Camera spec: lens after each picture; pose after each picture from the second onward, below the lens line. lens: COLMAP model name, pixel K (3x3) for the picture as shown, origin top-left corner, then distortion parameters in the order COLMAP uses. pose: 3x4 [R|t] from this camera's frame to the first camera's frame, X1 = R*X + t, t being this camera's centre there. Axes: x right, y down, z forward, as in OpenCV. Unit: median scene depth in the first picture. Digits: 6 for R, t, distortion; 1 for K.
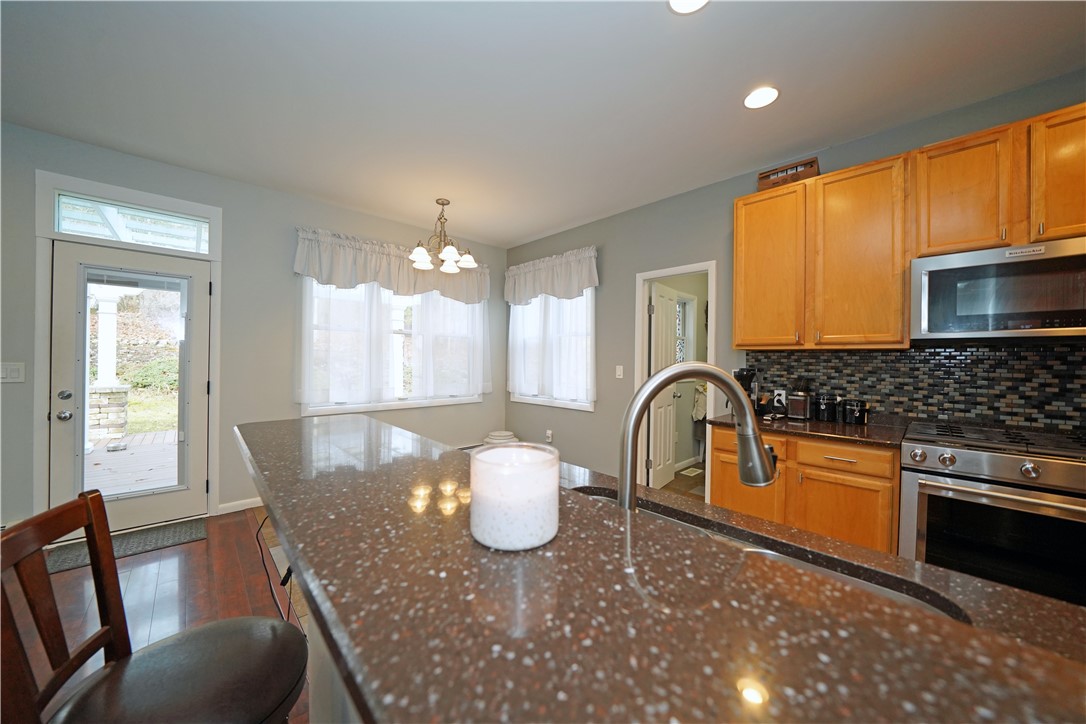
lens RADIAL K [[377.6, 0, 542.9], [0, 377.6, 362.7], [0, 0, 1]] dist [-0.022564, 0.001390]
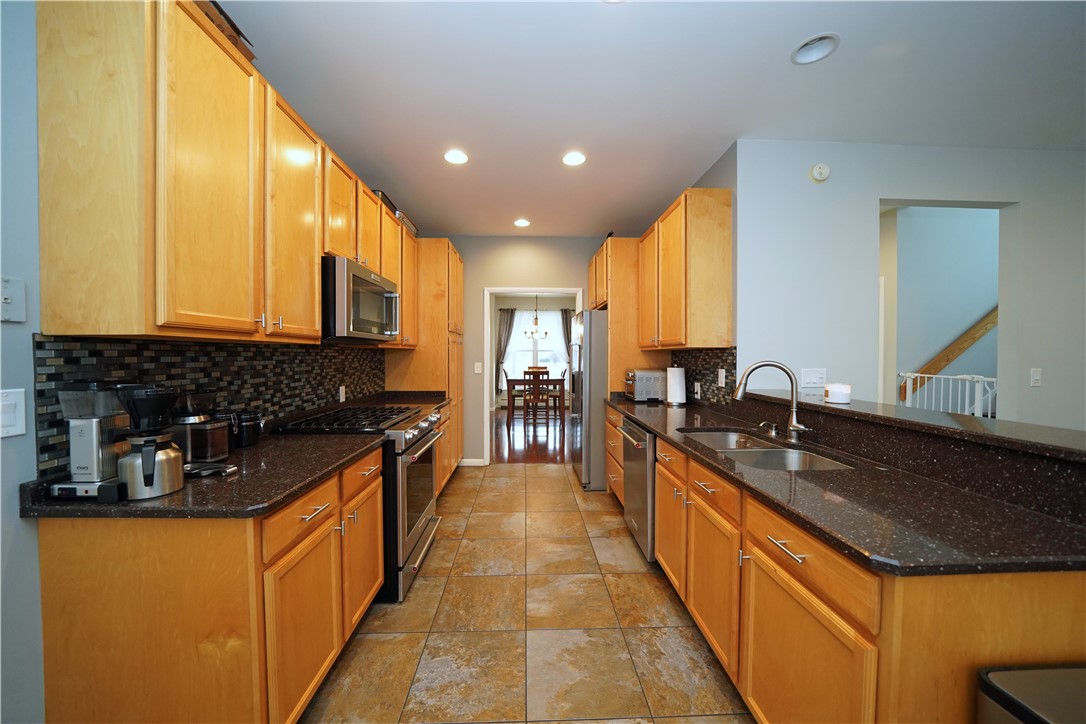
lens RADIAL K [[377.6, 0, 536.0], [0, 377.6, 359.0], [0, 0, 1]] dist [-0.022564, 0.001390]
pose [[-0.740924, -0.018466, 0.671335, -0.070100], [-0.002628, 0.999694, 0.024597, -0.025148], [-0.671584, 0.016460, -0.740746, 1.254057]]
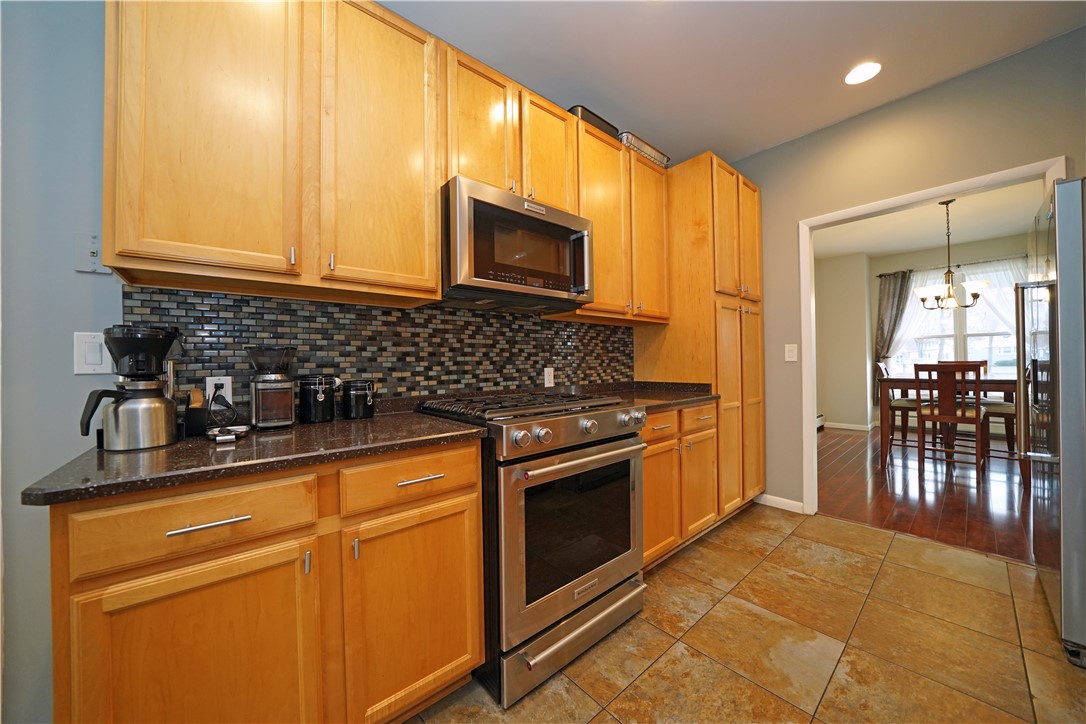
lens RADIAL K [[377.6, 0, 535.2], [0, 377.6, 360.2], [0, 0, 1]] dist [-0.022564, 0.001390]
pose [[0.061274, -0.004000, 0.998113, 0.235290], [0.024686, 0.999692, 0.002490, 0.077522], [-0.997816, 0.024487, 0.061354, 0.717795]]
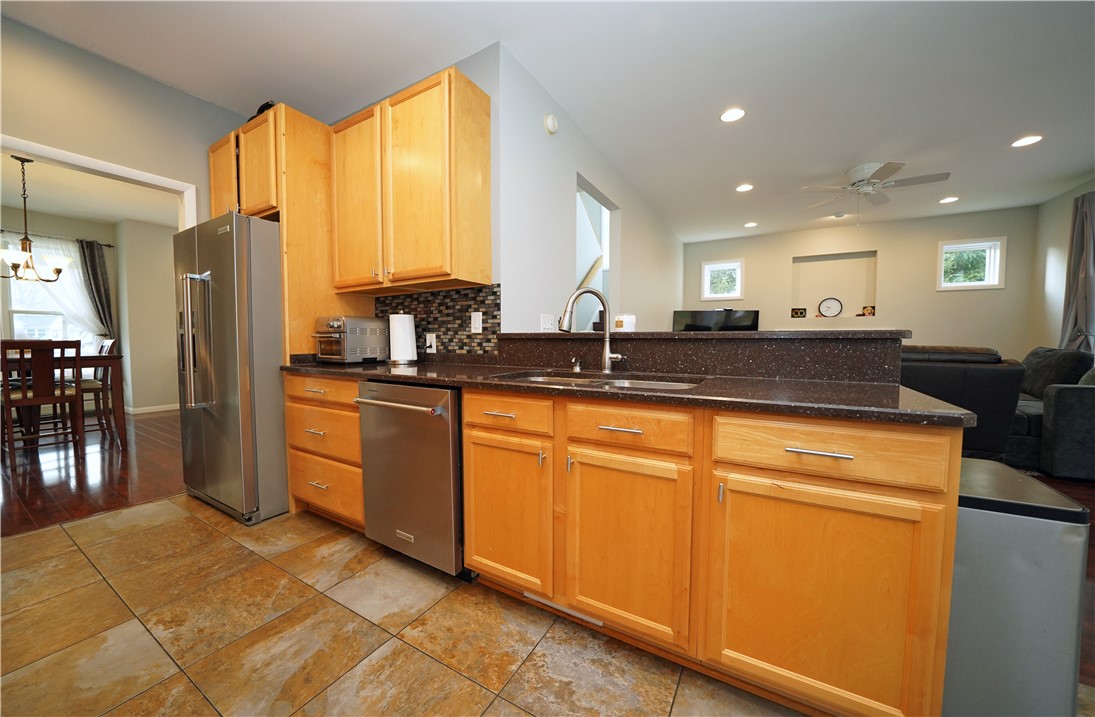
lens RADIAL K [[387.4, 0, 543.1], [0, 387.4, 356.4], [0, 0, 1]] dist [-0.019264, 0.000409]
pose [[-0.962271, 0.002396, -0.272081, 0.416548], [-0.012416, 0.998533, 0.052706, 0.099625], [0.271808, 0.054096, -0.960830, 1.018159]]
